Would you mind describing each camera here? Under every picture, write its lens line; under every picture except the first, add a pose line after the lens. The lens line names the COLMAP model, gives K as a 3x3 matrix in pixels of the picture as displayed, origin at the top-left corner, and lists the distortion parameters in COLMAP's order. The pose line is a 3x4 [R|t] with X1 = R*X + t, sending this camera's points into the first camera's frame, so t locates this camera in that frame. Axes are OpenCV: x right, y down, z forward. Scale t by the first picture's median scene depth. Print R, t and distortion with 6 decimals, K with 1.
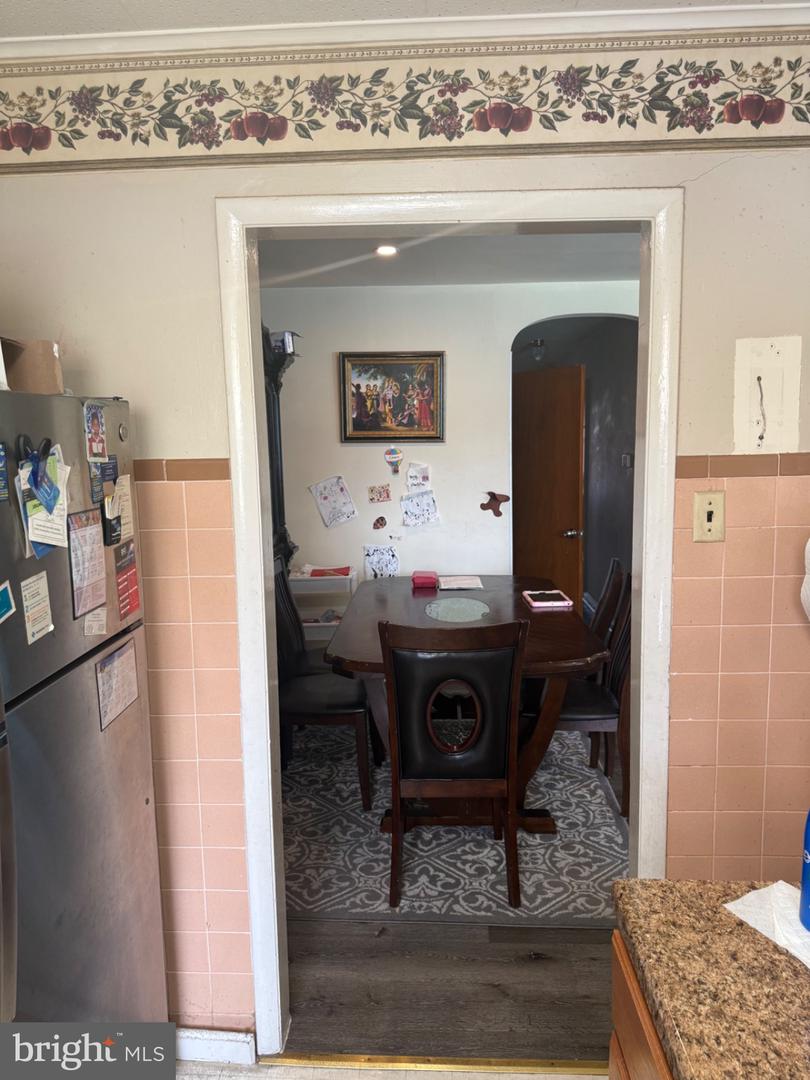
lens RADIAL K [[629.4, 0, 405.3], [0, 629.4, 542.7], [0, 0, 1]] dist [-0.006997, -0.002261]
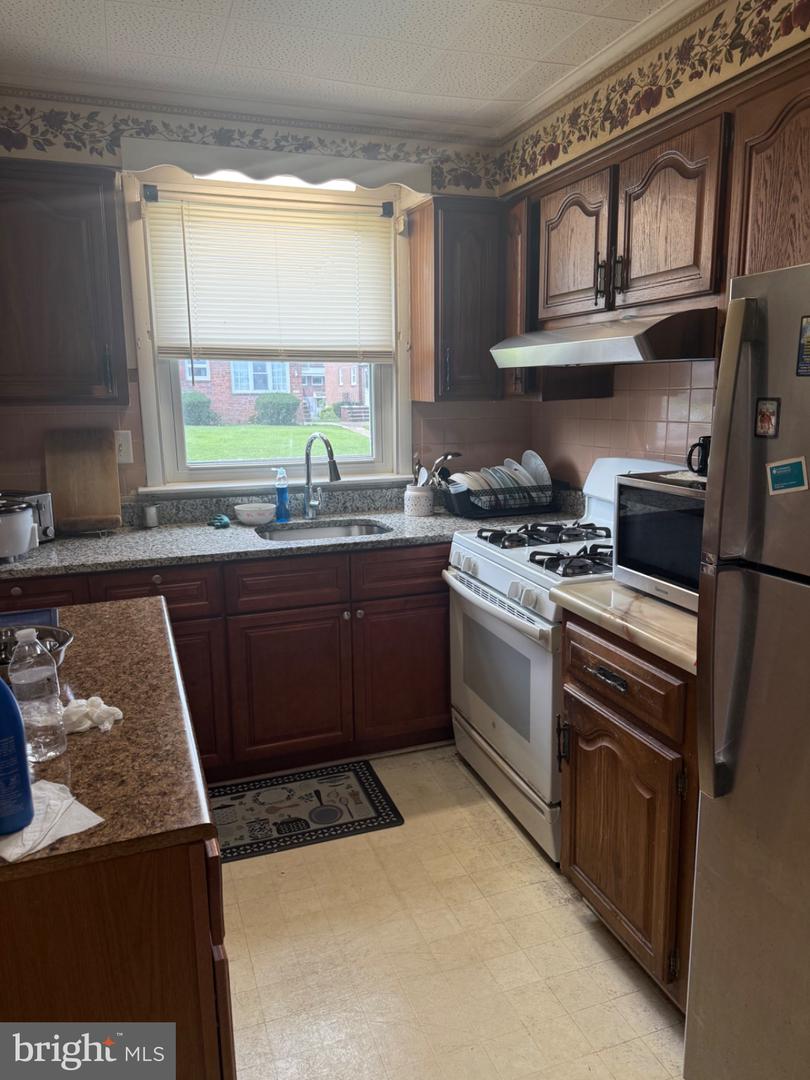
lens RADIAL K [[762.8, 0, 406.6], [0, 762.8, 537.1], [0, 0, 1]] dist [0.004240, 0.001652]
pose [[0.366454, 0.197415, -0.909252, 1.615692], [-0.087655, 0.980210, 0.177494, -0.012373], [0.926298, 0.014657, 0.376507, -0.069187]]
